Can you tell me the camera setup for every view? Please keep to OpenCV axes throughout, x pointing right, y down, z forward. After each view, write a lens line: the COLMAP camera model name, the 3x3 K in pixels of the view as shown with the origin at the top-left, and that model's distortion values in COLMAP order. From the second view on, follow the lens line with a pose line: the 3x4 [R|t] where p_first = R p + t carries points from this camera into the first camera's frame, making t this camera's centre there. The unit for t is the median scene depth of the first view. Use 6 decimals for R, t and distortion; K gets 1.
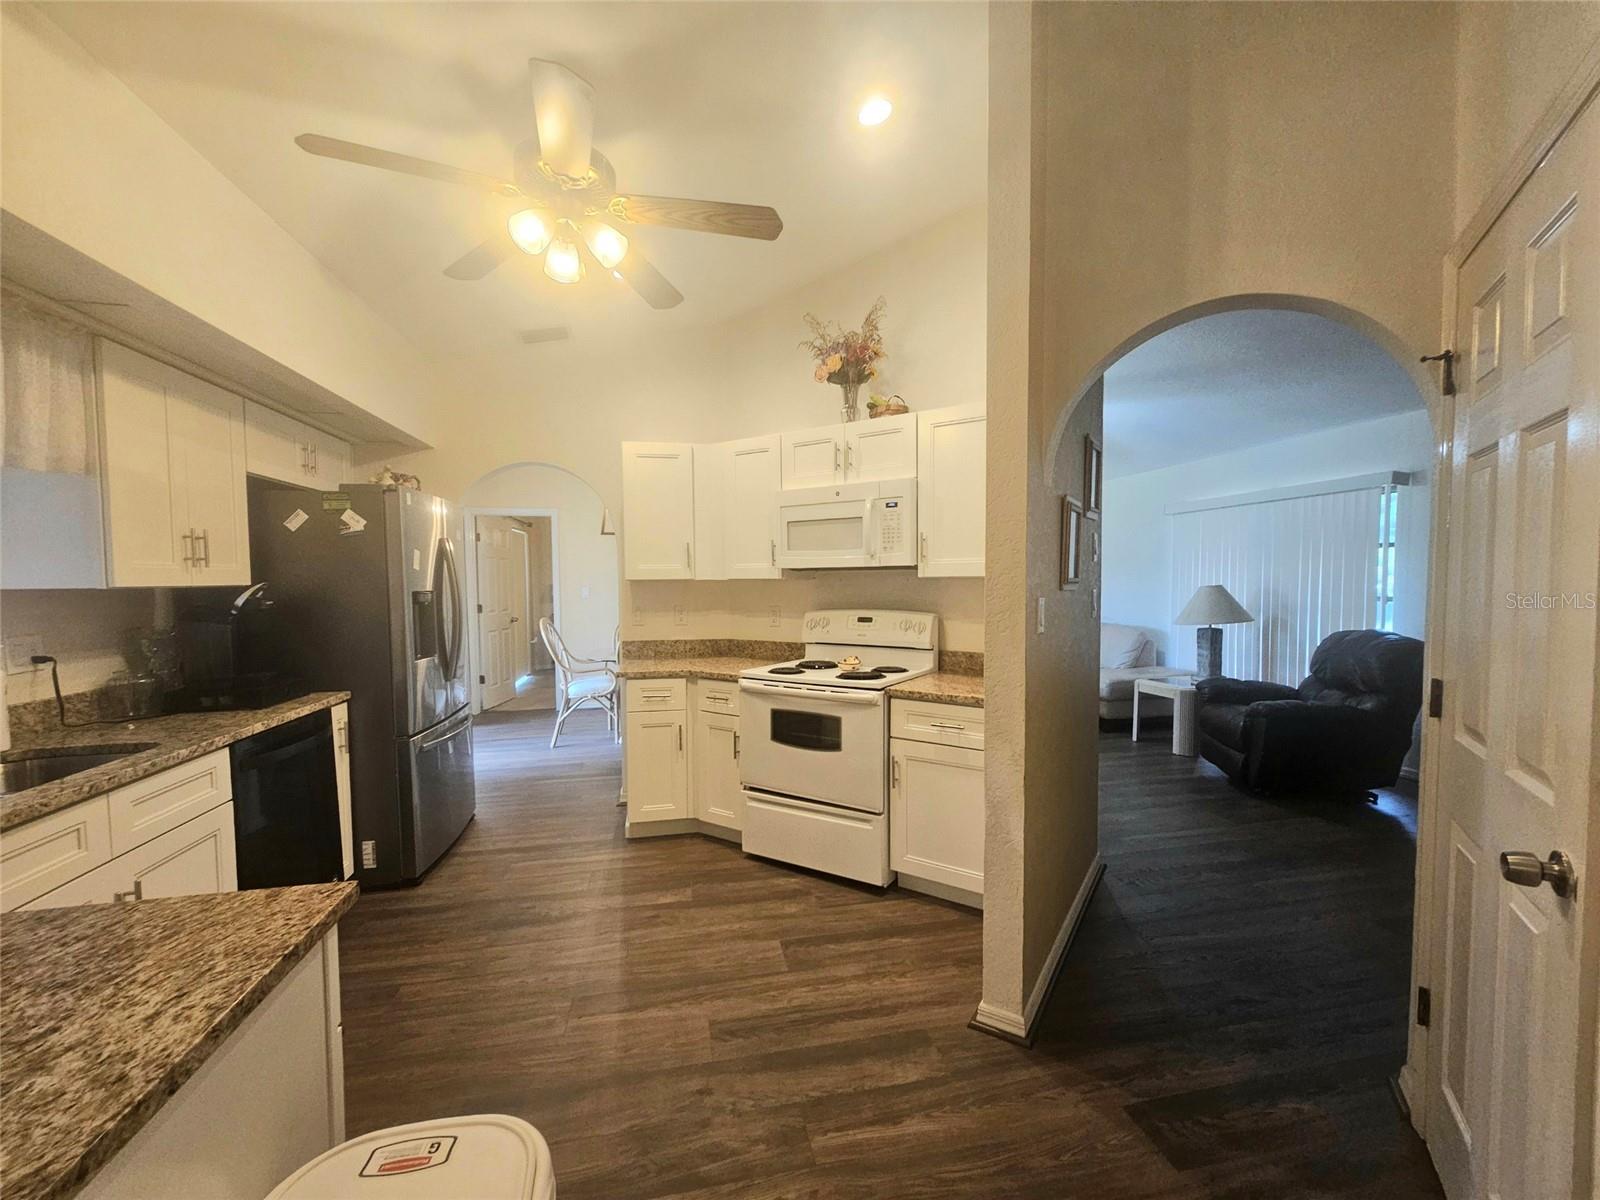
lens RADIAL K [[655.3, 0, 804.2], [0, 655.3, 611.5], [0, 0, 1]] dist [-0.002813, 0.002372]
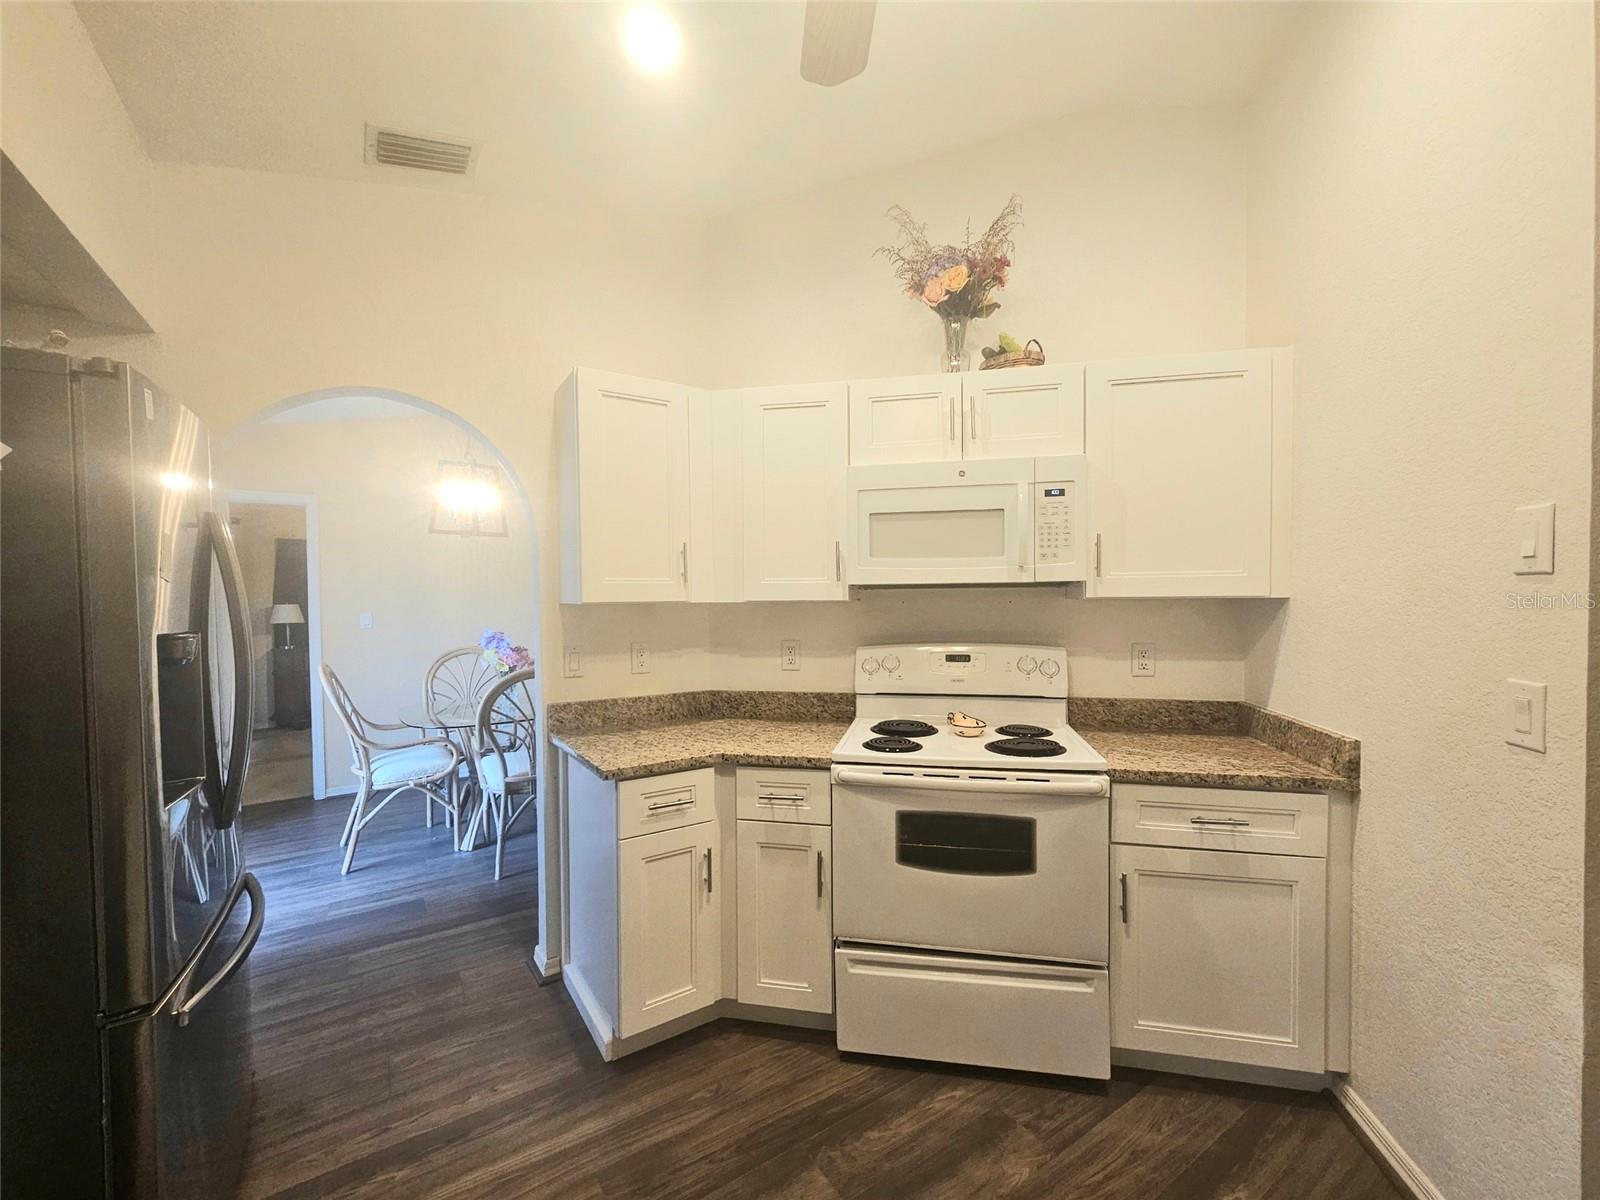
lens RADIAL K [[655.3, 0, 801.3], [0, 655.3, 613.1], [0, 0, 1]] dist [-0.002813, 0.002372]
pose [[0.930426, -0.009610, 0.366353, -0.381516], [0.019631, 0.999528, -0.023636, -0.027065], [-0.365953, 0.029184, 0.930176, 0.484198]]
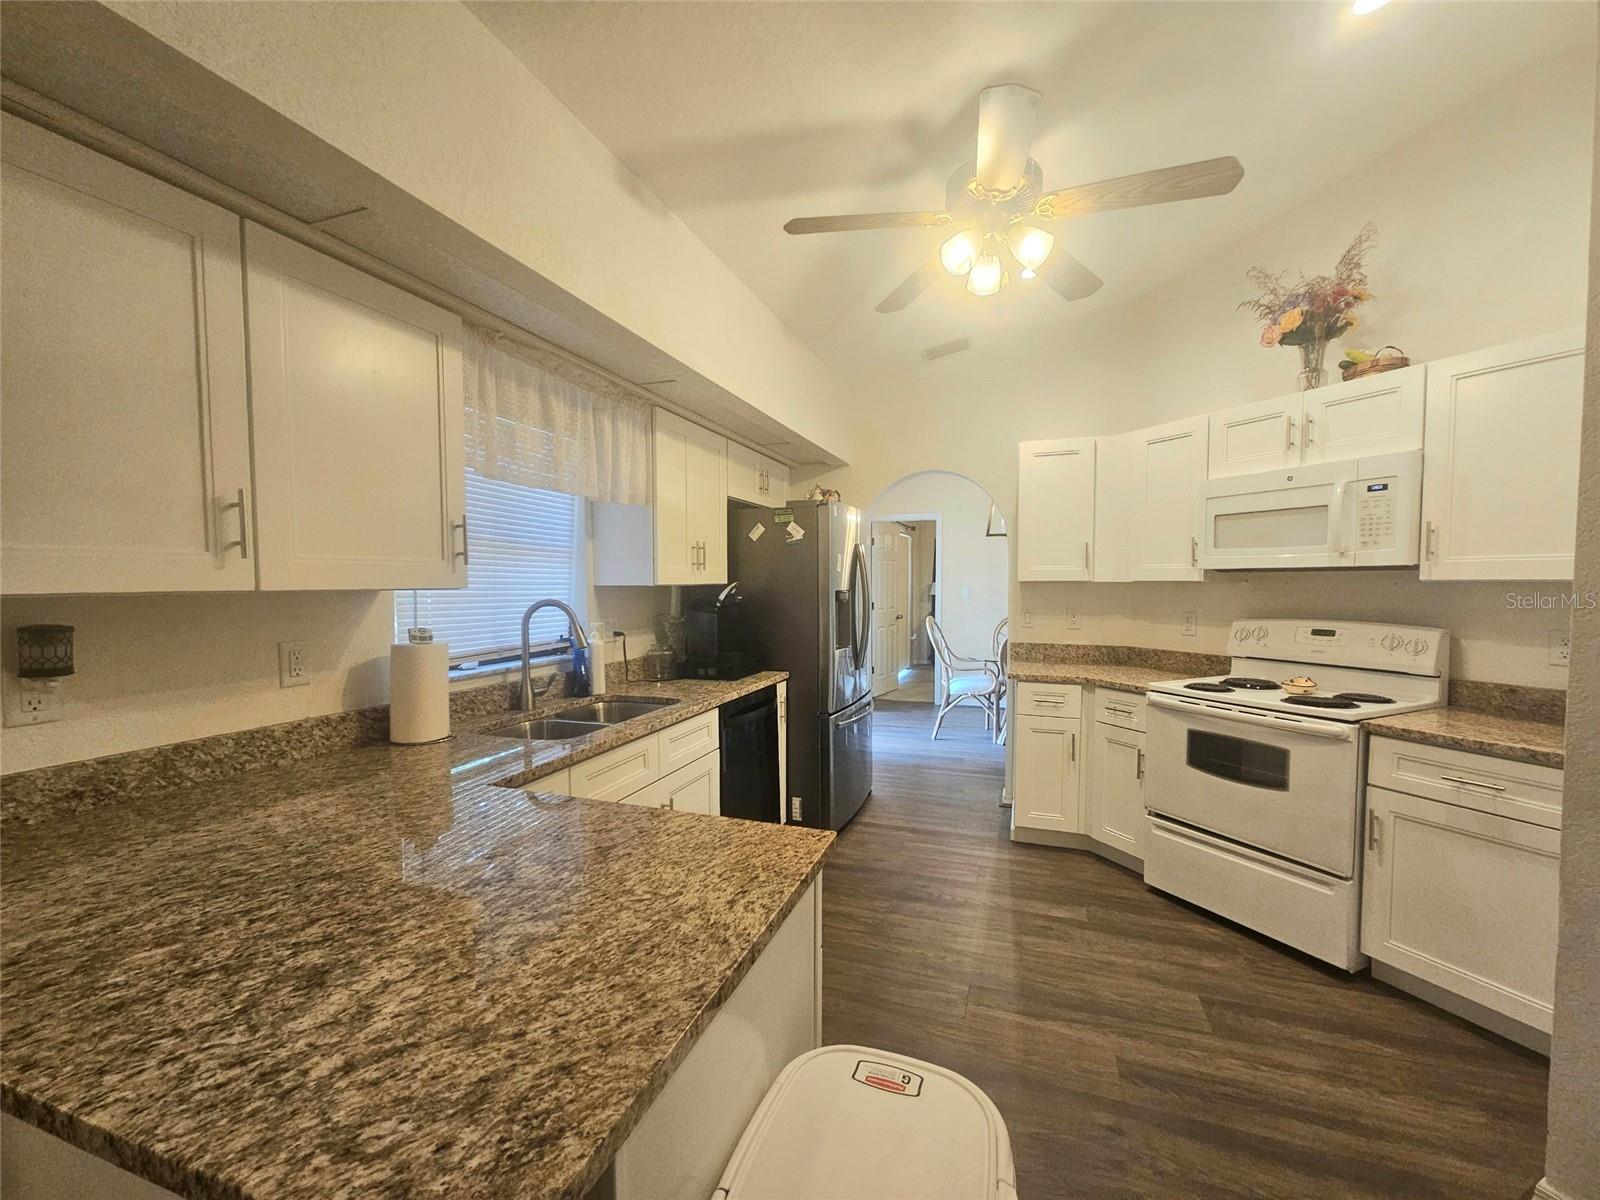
lens RADIAL K [[655.3, 0, 801.9], [0, 655.3, 611.5], [0, 0, 1]] dist [-0.002813, 0.002372]
pose [[0.853855, 0.030955, -0.519590, -0.044130], [-0.031134, 0.999480, 0.008383, -0.000597], [0.519579, 0.009019, 0.854375, -0.023056]]
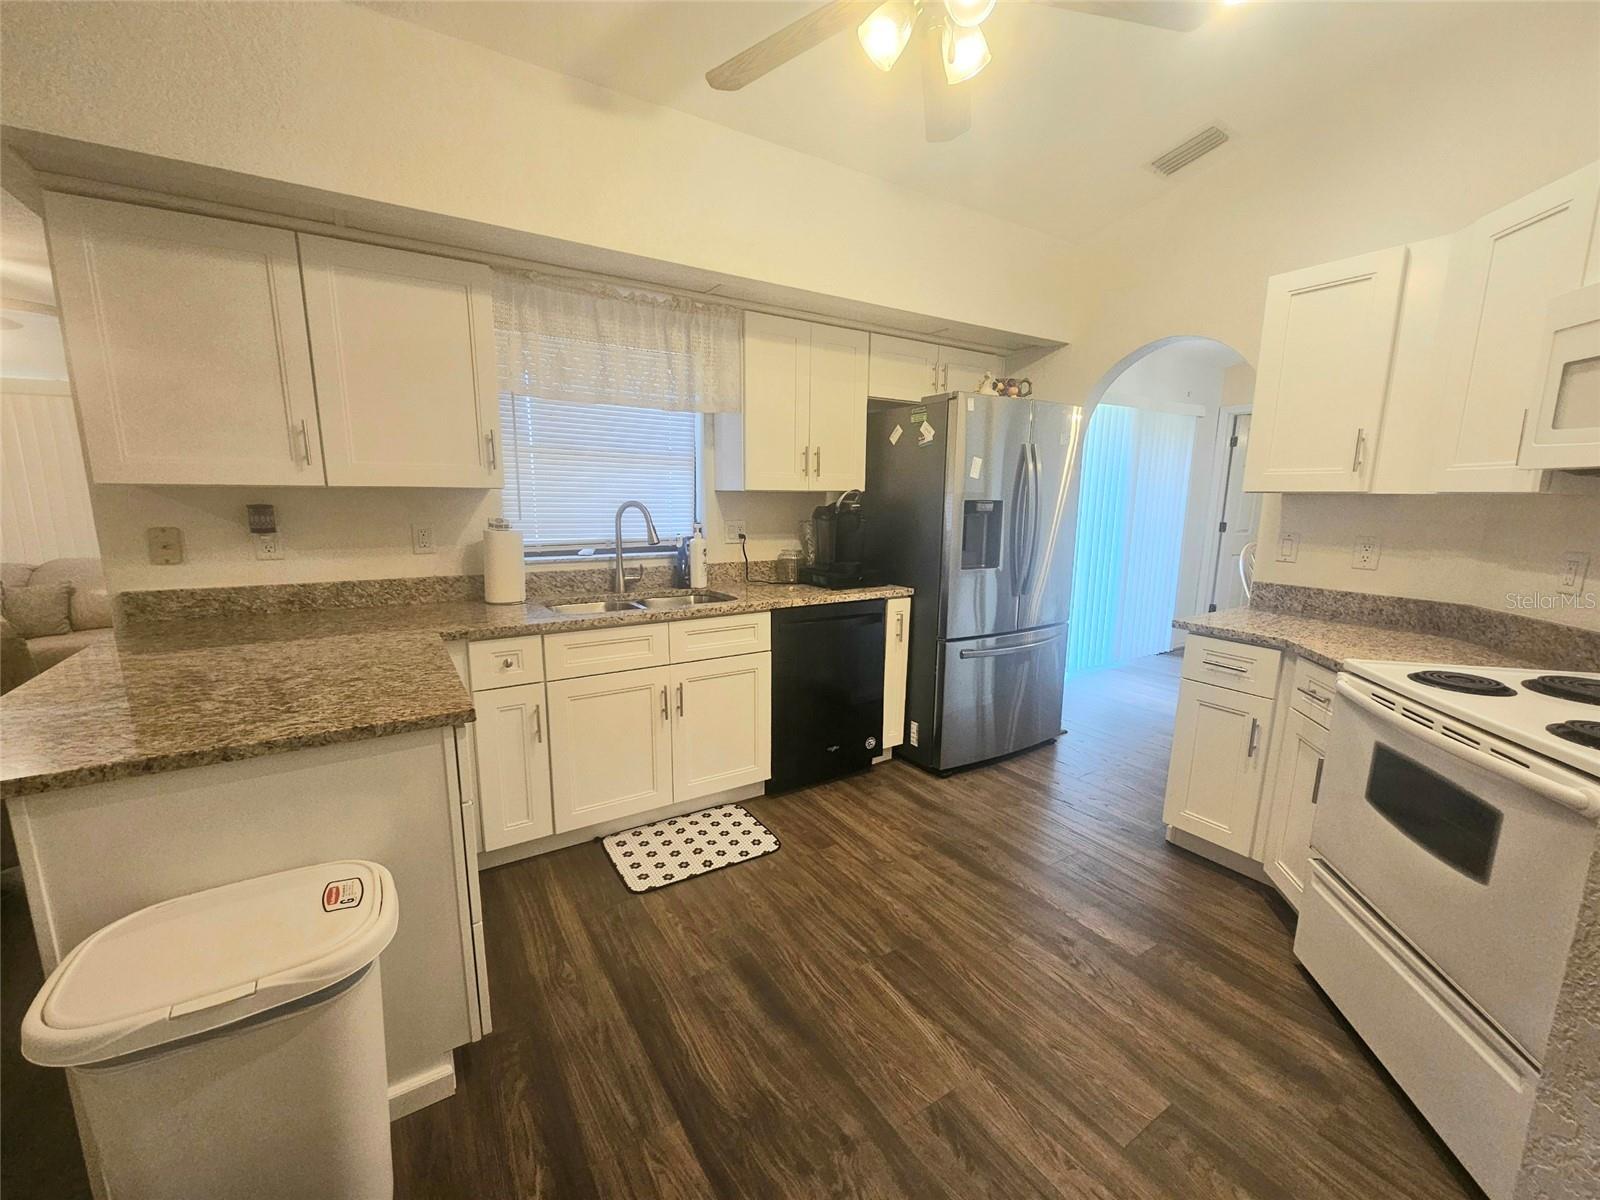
lens RADIAL K [[655.3, 0, 801.4], [0, 655.3, 612.4], [0, 0, 1]] dist [-0.002813, 0.002372]
pose [[0.356089, 0.179636, -0.917023, 0.264674], [-0.059585, 0.983716, 0.169563, -0.016206], [0.932550, -0.005739, 0.360995, 0.405415]]
